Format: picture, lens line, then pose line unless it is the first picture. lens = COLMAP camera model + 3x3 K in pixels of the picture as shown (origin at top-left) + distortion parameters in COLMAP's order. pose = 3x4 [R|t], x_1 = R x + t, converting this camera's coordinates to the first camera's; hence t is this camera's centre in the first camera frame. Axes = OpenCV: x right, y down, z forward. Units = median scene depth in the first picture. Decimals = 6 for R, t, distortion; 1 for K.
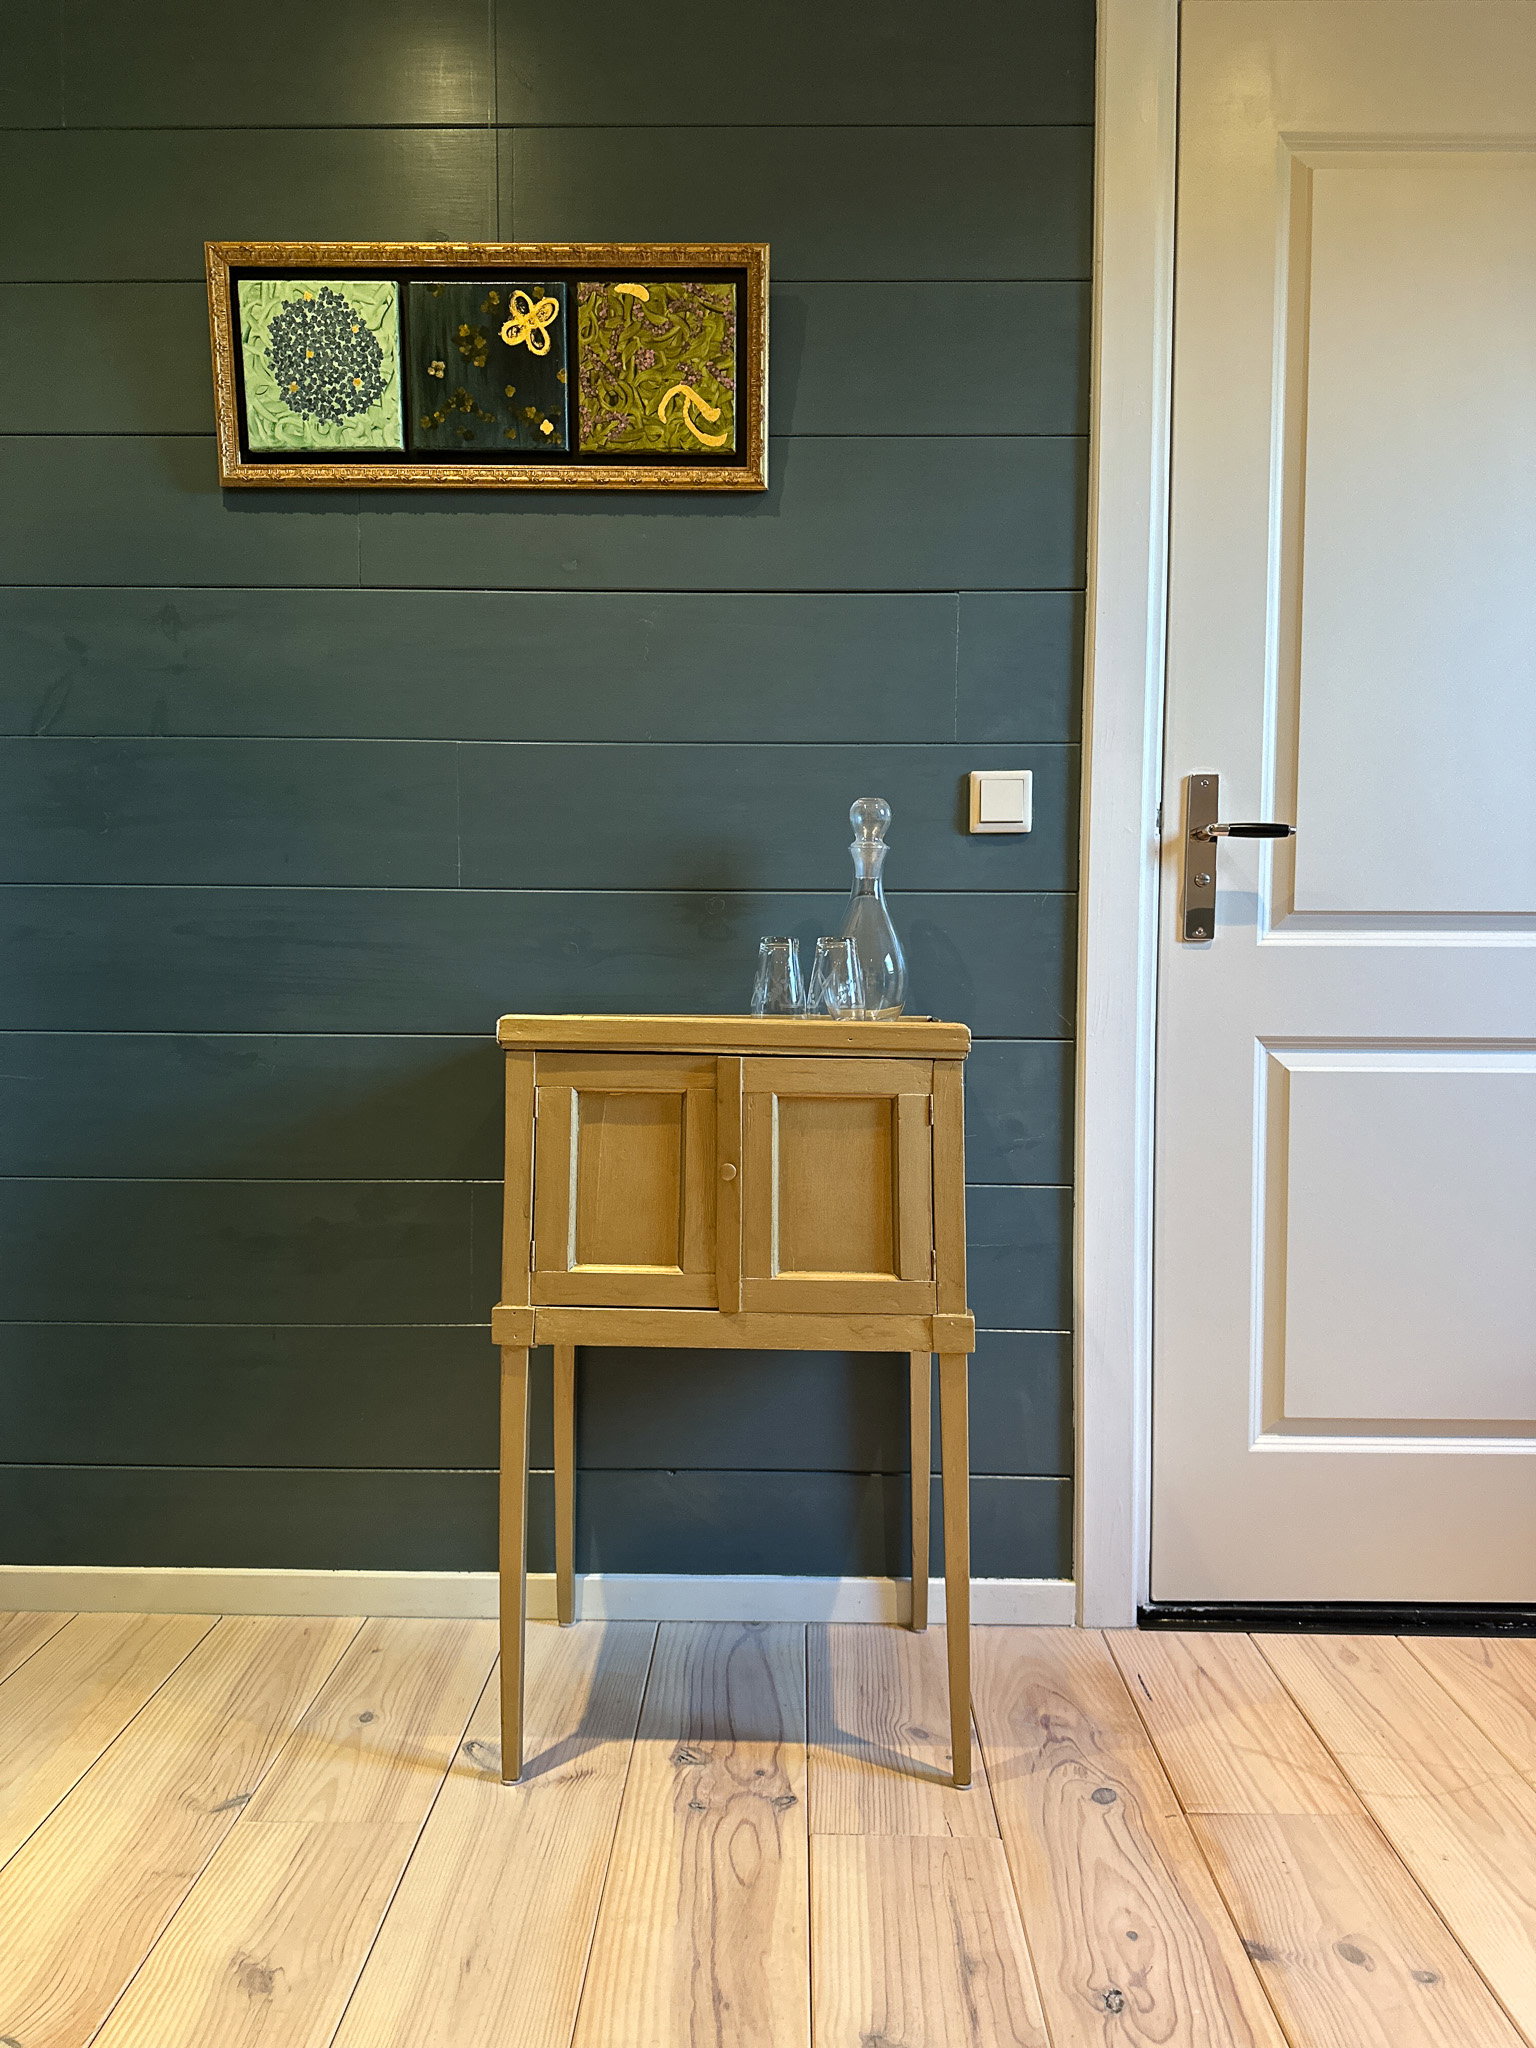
lens RADIAL K [[1428.2, 0, 771.1], [0, 1428.2, 1045.7], [0, 0, 1]] dist [0.084061, -0.146636]
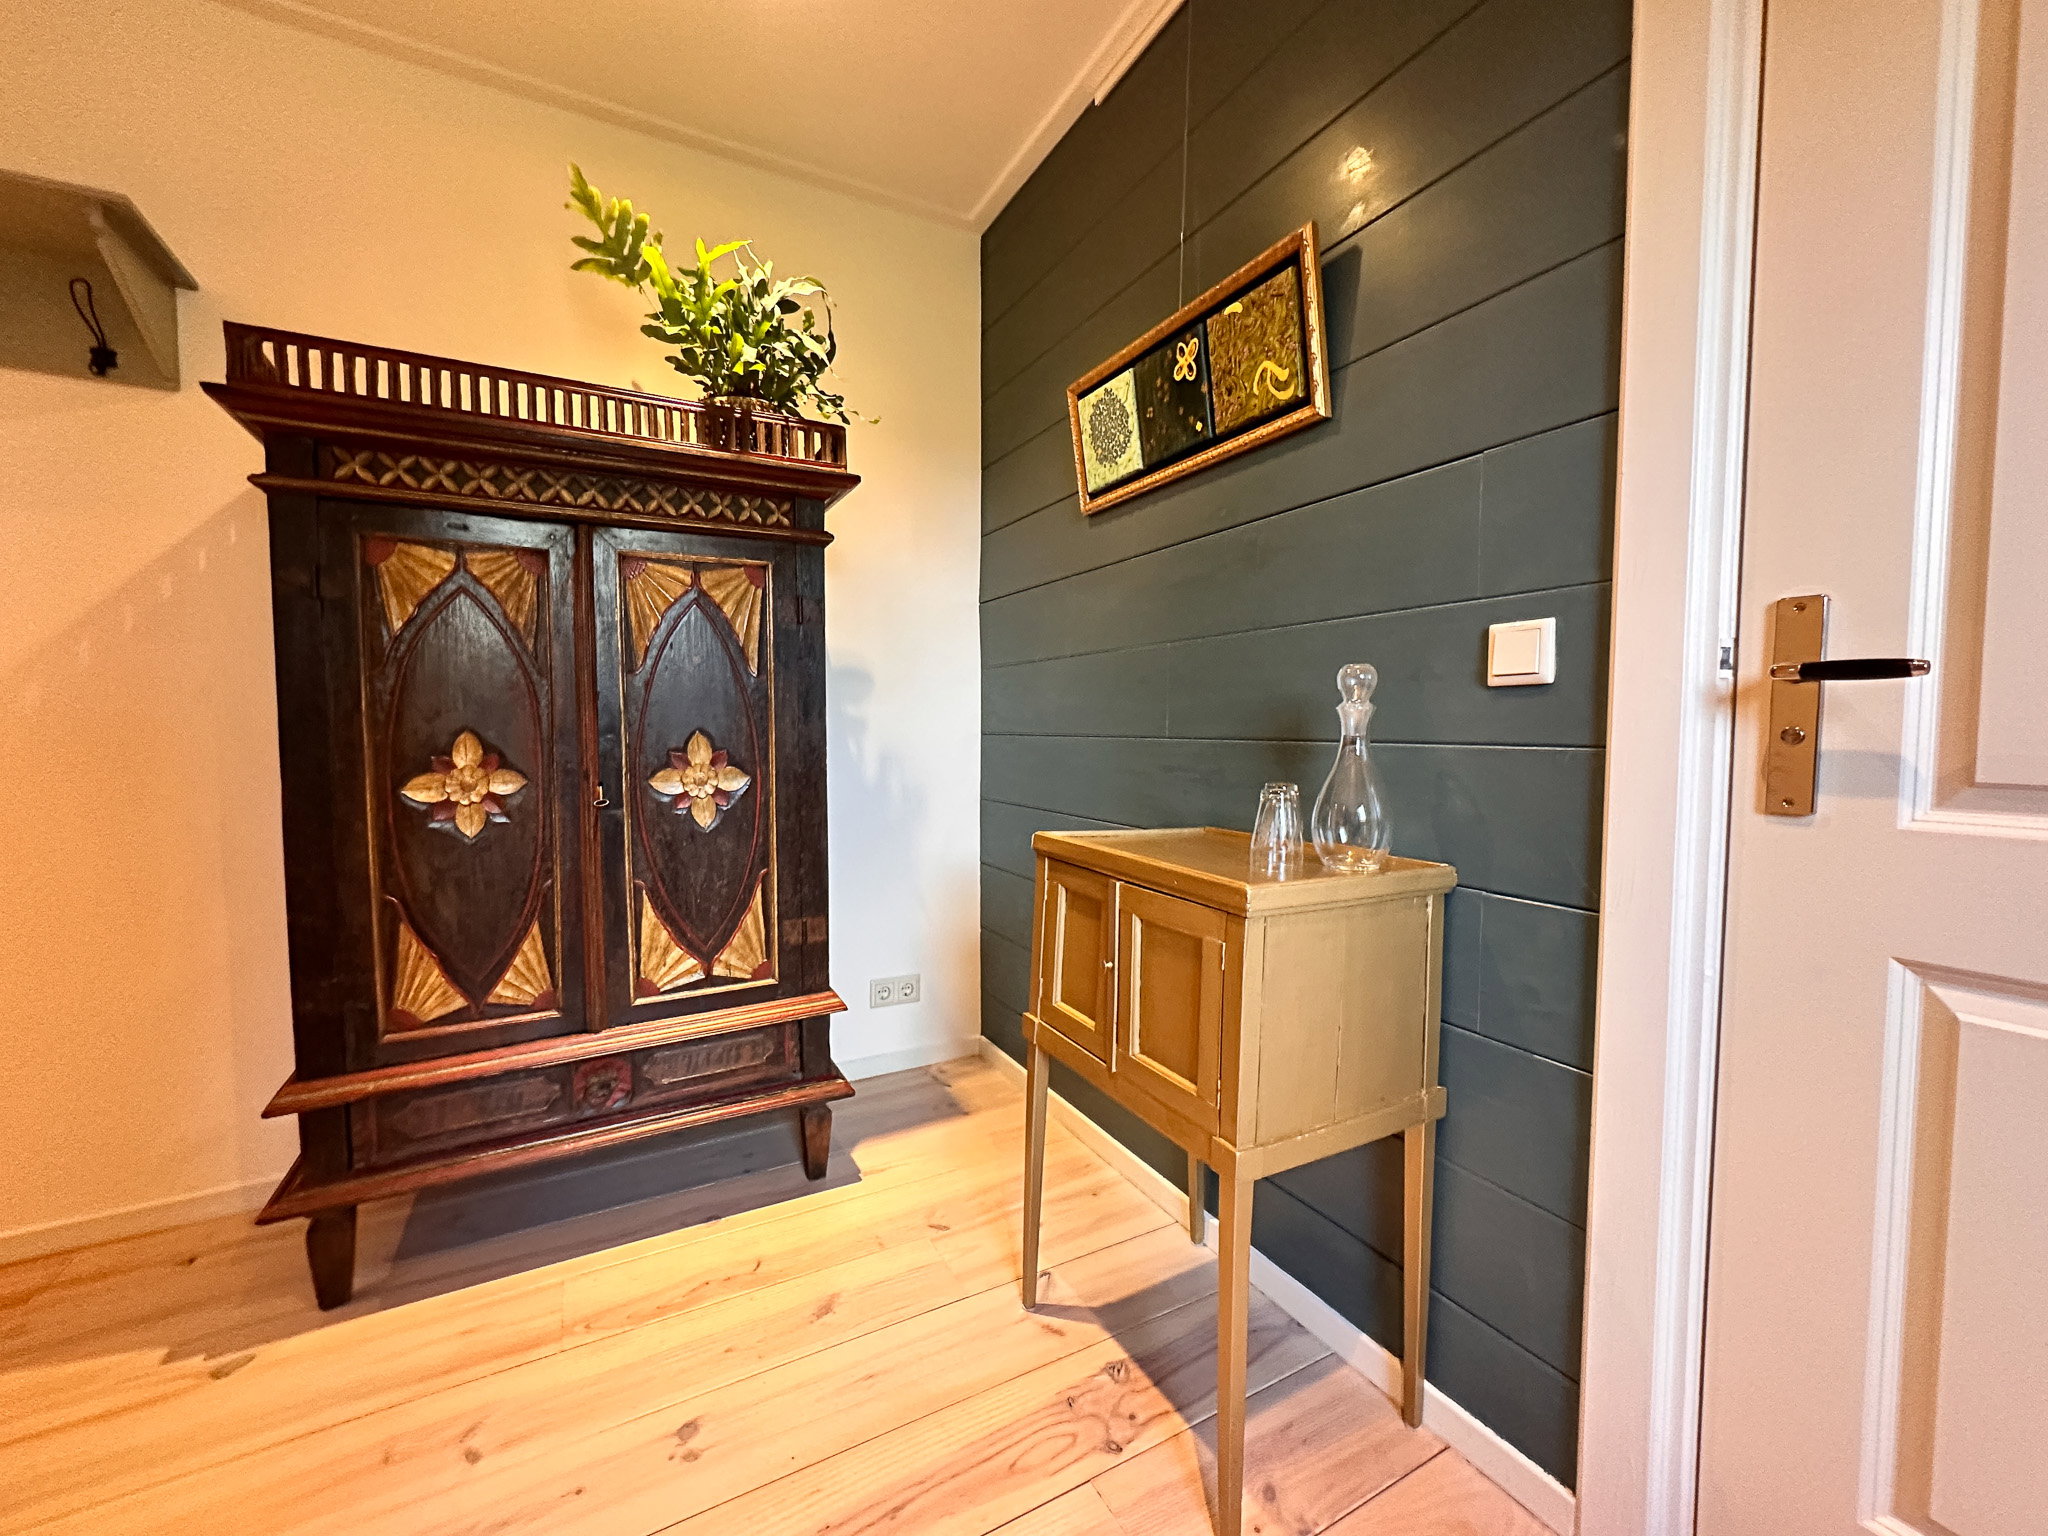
lens RADIAL K [[817.1, 0, 1024.0], [0, 817.1, 768.0], [0, 0, 1]] dist [-0.001116, 0.000106]
pose [[0.486394, 0.039824, -0.872831, 0.498431], [-0.041751, 0.998879, 0.022308, -0.094281], [0.872741, 0.025591, 0.487512, 0.454627]]
